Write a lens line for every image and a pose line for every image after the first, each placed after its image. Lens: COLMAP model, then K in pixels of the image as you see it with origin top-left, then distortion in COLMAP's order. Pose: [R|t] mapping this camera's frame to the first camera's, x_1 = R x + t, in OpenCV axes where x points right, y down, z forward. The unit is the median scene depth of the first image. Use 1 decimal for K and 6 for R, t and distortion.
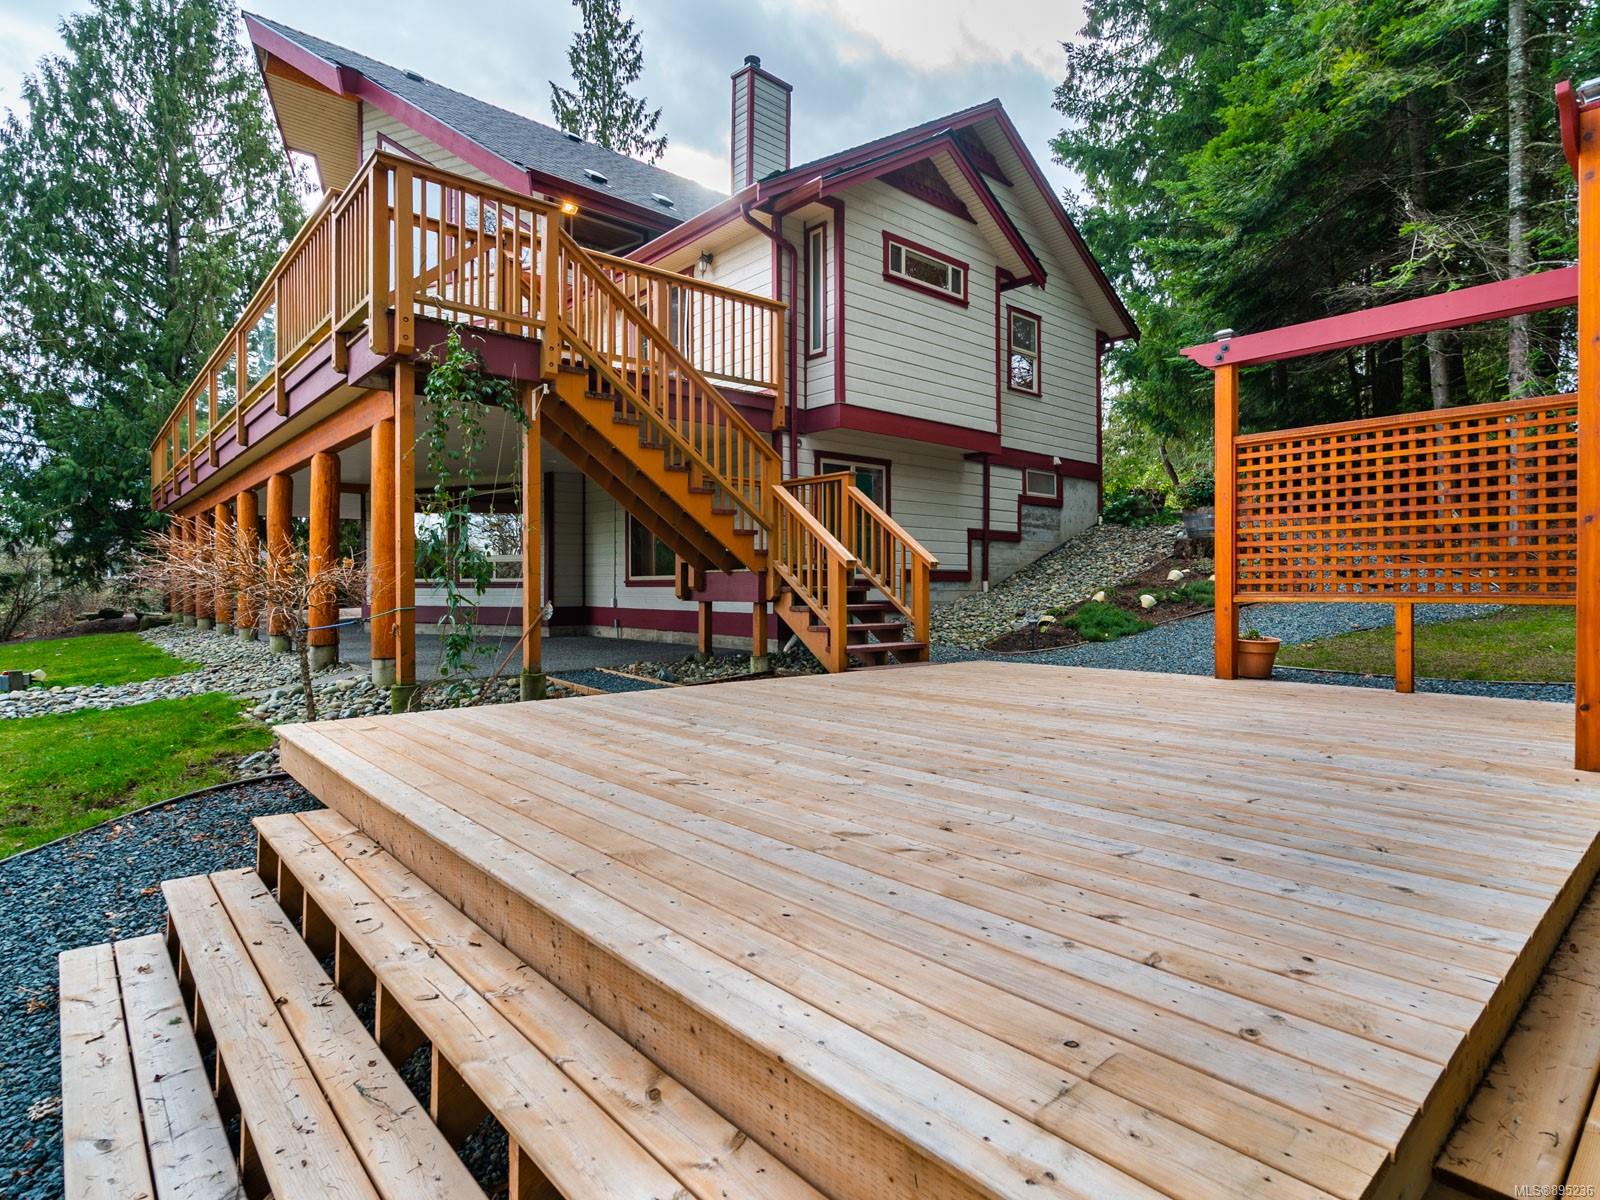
lens RADIAL K [[849.9, 0, 791.2], [0, 849.9, 574.8], [0, 0, 1]] dist [0.004637, -0.000589]
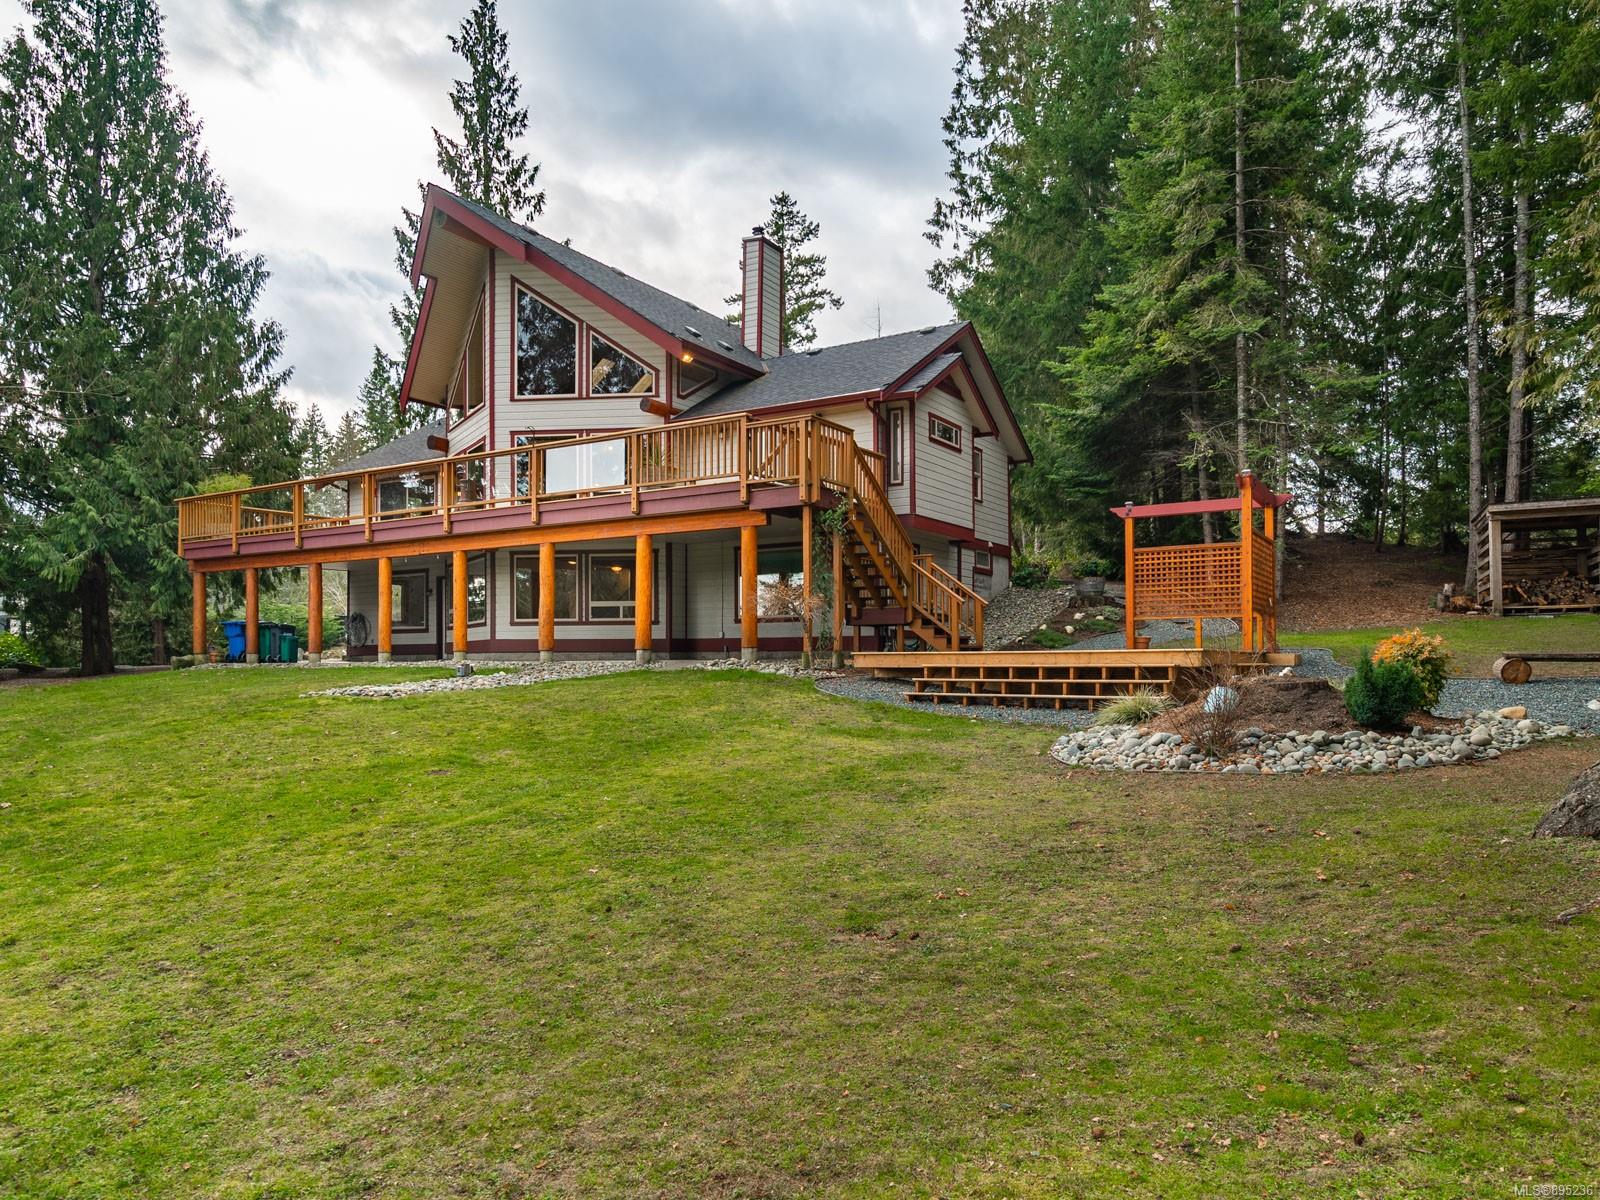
lens RADIAL K [[1081.1, 0, 800.0], [0, 1081.1, 611.7], [0, 0, 1]] dist [0.034317, 0.000648]
pose [[0.956254, 0.012006, 0.292290, -0.679873], [-0.001479, 0.999343, -0.036210, 0.066041], [-0.292533, 0.034193, 0.955644, -0.872464]]
